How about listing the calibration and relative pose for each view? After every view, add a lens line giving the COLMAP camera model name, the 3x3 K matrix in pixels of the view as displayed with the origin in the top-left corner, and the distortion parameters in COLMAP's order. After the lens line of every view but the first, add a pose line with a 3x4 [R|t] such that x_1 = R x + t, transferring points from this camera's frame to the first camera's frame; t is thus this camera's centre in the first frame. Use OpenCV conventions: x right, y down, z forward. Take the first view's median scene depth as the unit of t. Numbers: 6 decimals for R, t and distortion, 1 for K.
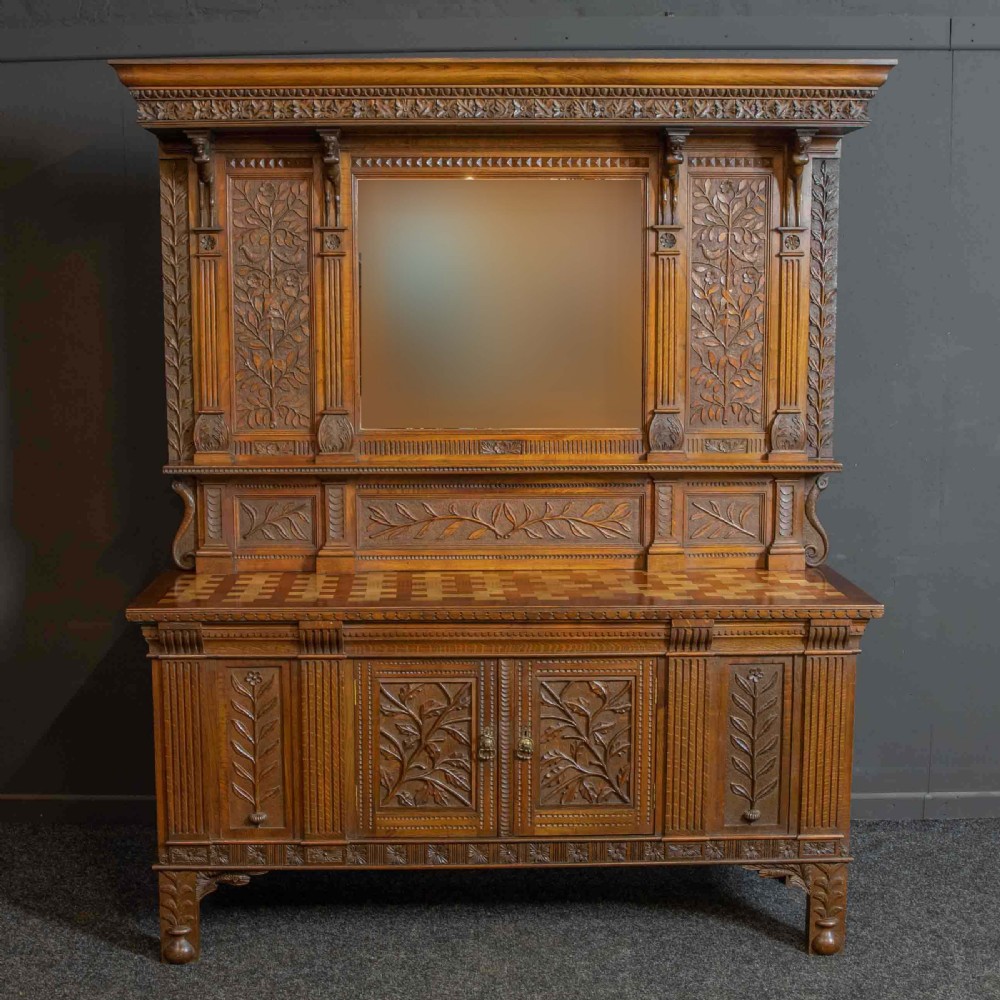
lens RADIAL K [[1453.5, 0, 465.3], [0, 1453.5, 481.5], [0, 0, 1]] dist [-0.105698, 0.057165]
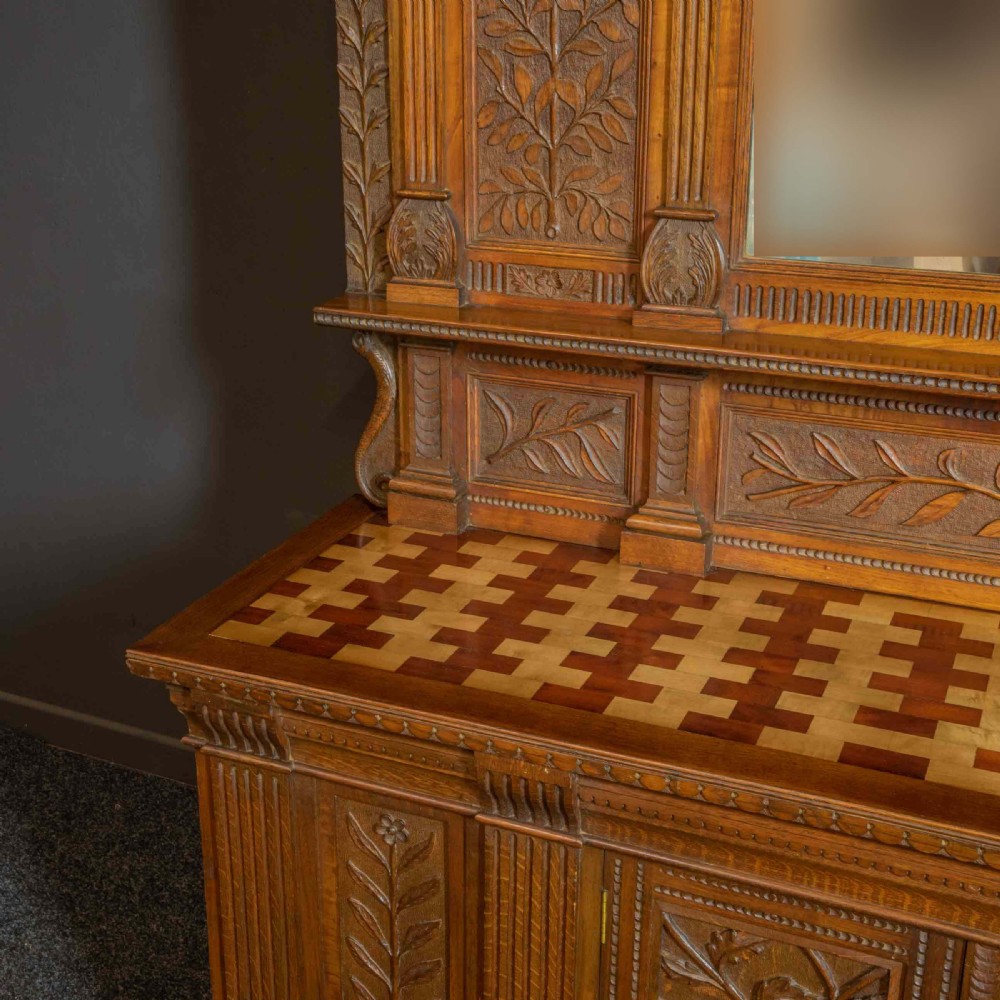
lens RADIAL K [[1463.3, 0, 457.1], [0, 1463.3, 490.3], [0, 0, 1]] dist [-0.015660, 0.066343]
pose [[0.903126, 0.145759, -0.403878, 0.038162], [-0.048984, 0.969453, 0.240338, -0.073380], [0.426572, -0.197272, 0.882678, 0.611338]]
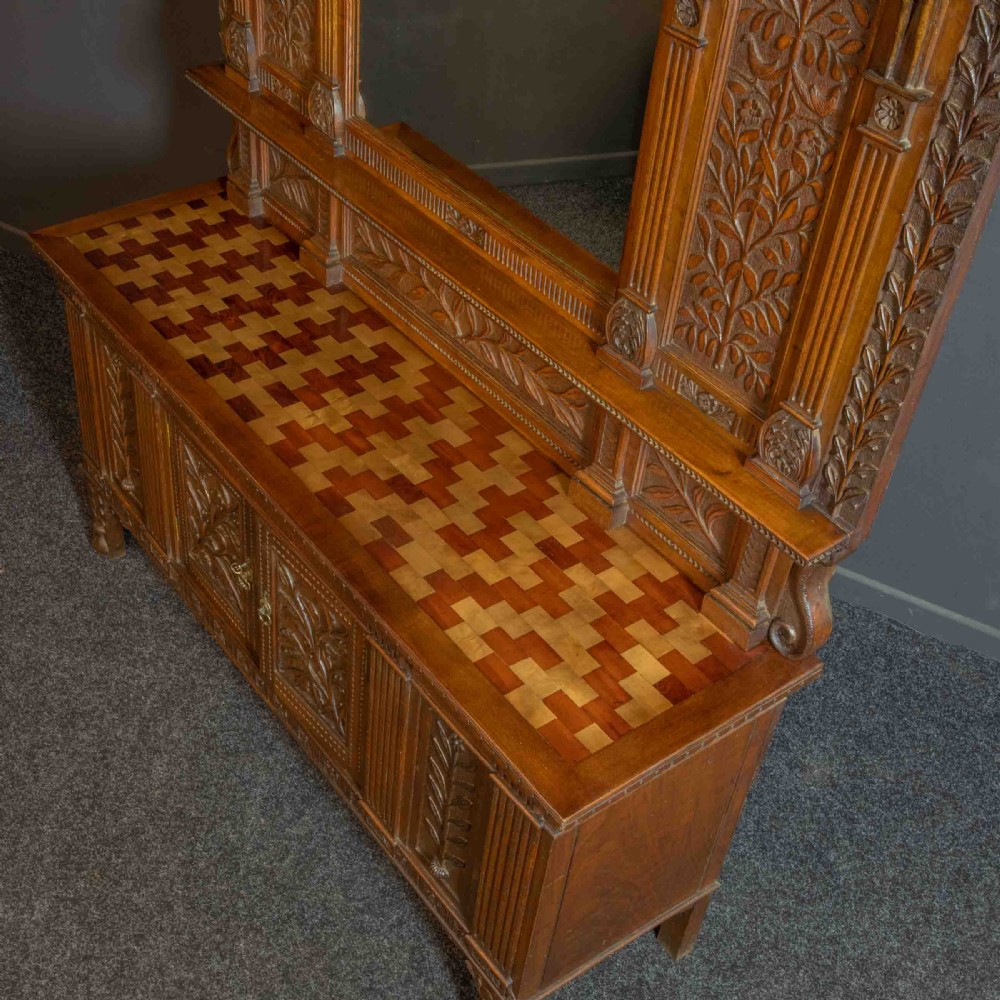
lens RADIAL K [[1348.3, 0, 379.1], [0, 1348.3, 481.6], [0, 0, 1]] dist [-0.025874, 0.034089]
pose [[0.550272, 0.566903, -0.613042, 0.480812], [-0.138764, 0.786074, 0.602356, -0.319102], [0.823374, -0.246391, 0.511221, 0.668825]]
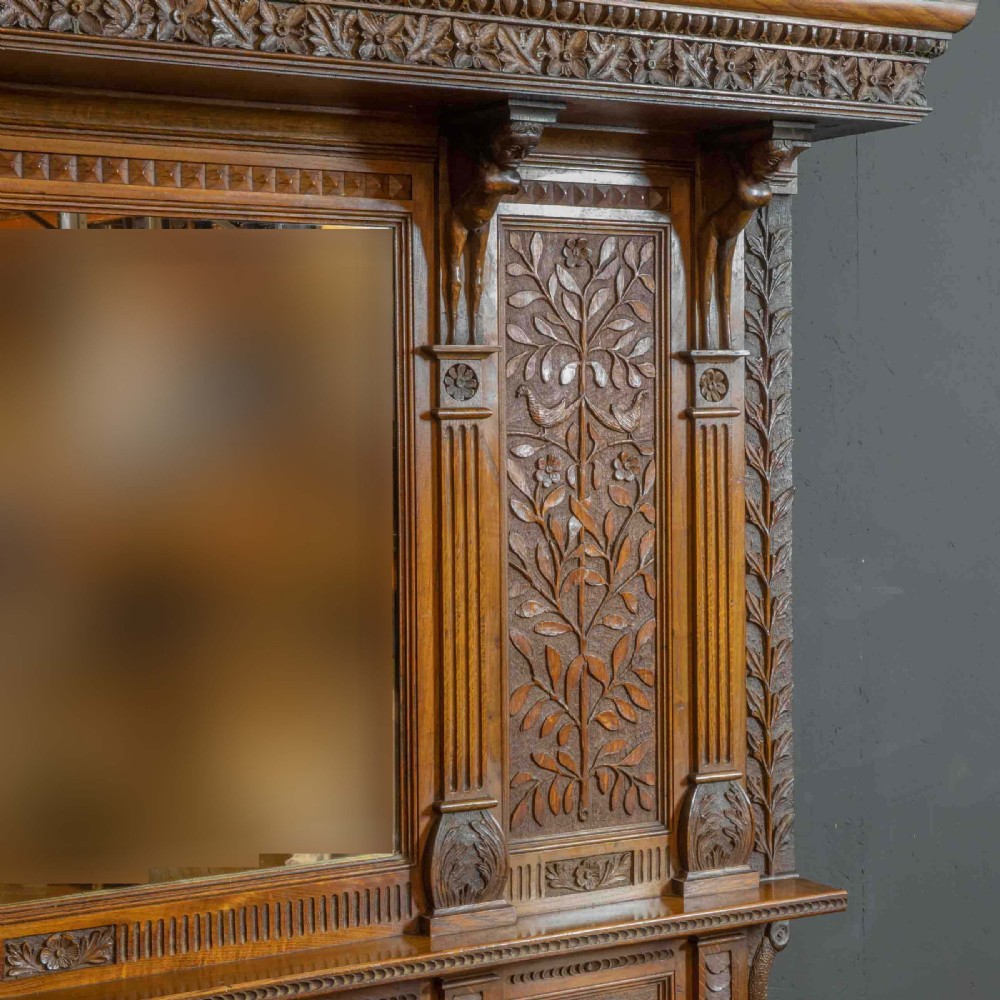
lens RADIAL K [[2163.5, 0, 545.8], [0, 2163.5, 474.5], [0, 0, 1]] dist [0.069799, 0.223195]
pose [[0.860173, -0.018959, 0.509650, -0.155108], [0.069933, 0.994254, -0.081043, -0.095197], [-0.505185, 0.105352, 0.856556, 0.499101]]
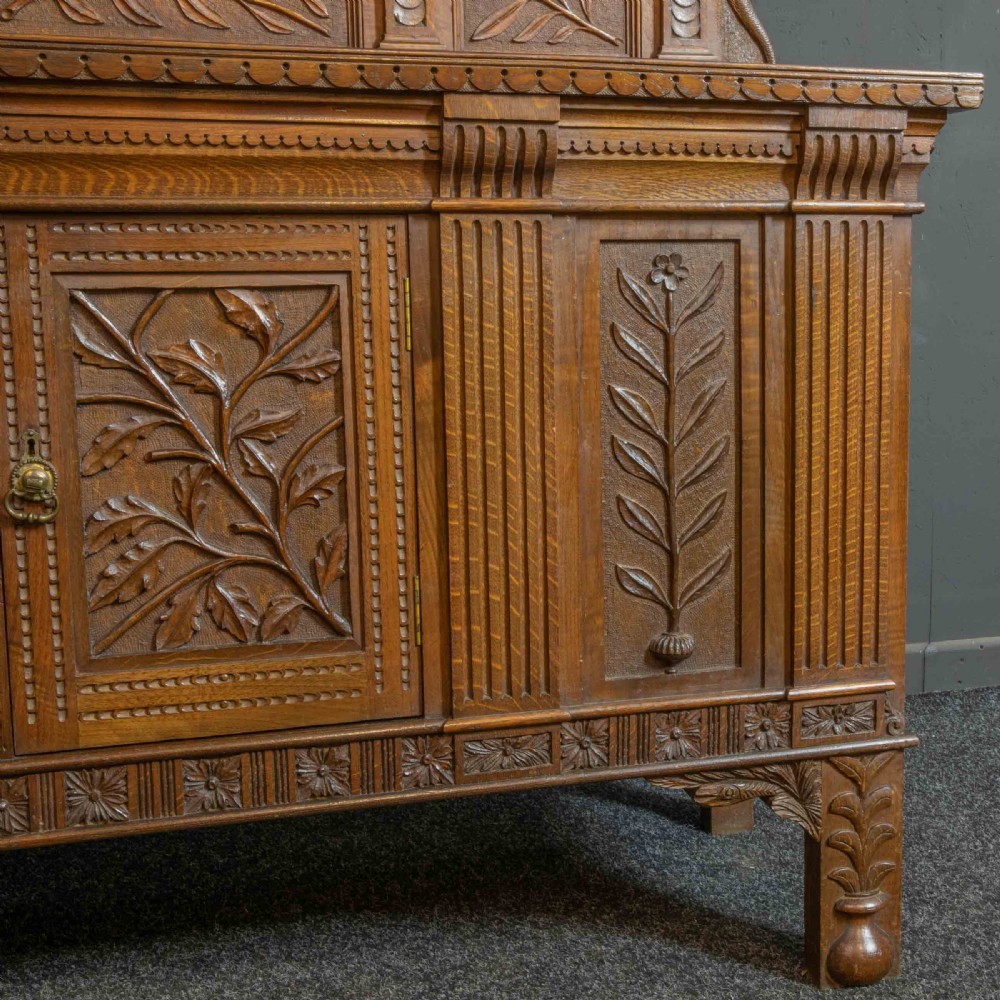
lens RADIAL K [[1538.2, 0, 631.5], [0, 1538.2, 493.9], [0, 0, 1]] dist [-0.024175, 0.125461]
pose [[0.958563, -0.046736, 0.281019, 0.073095], [0.041793, 0.998848, 0.023560, 0.178132], [-0.281797, -0.010839, 0.959413, 0.598604]]
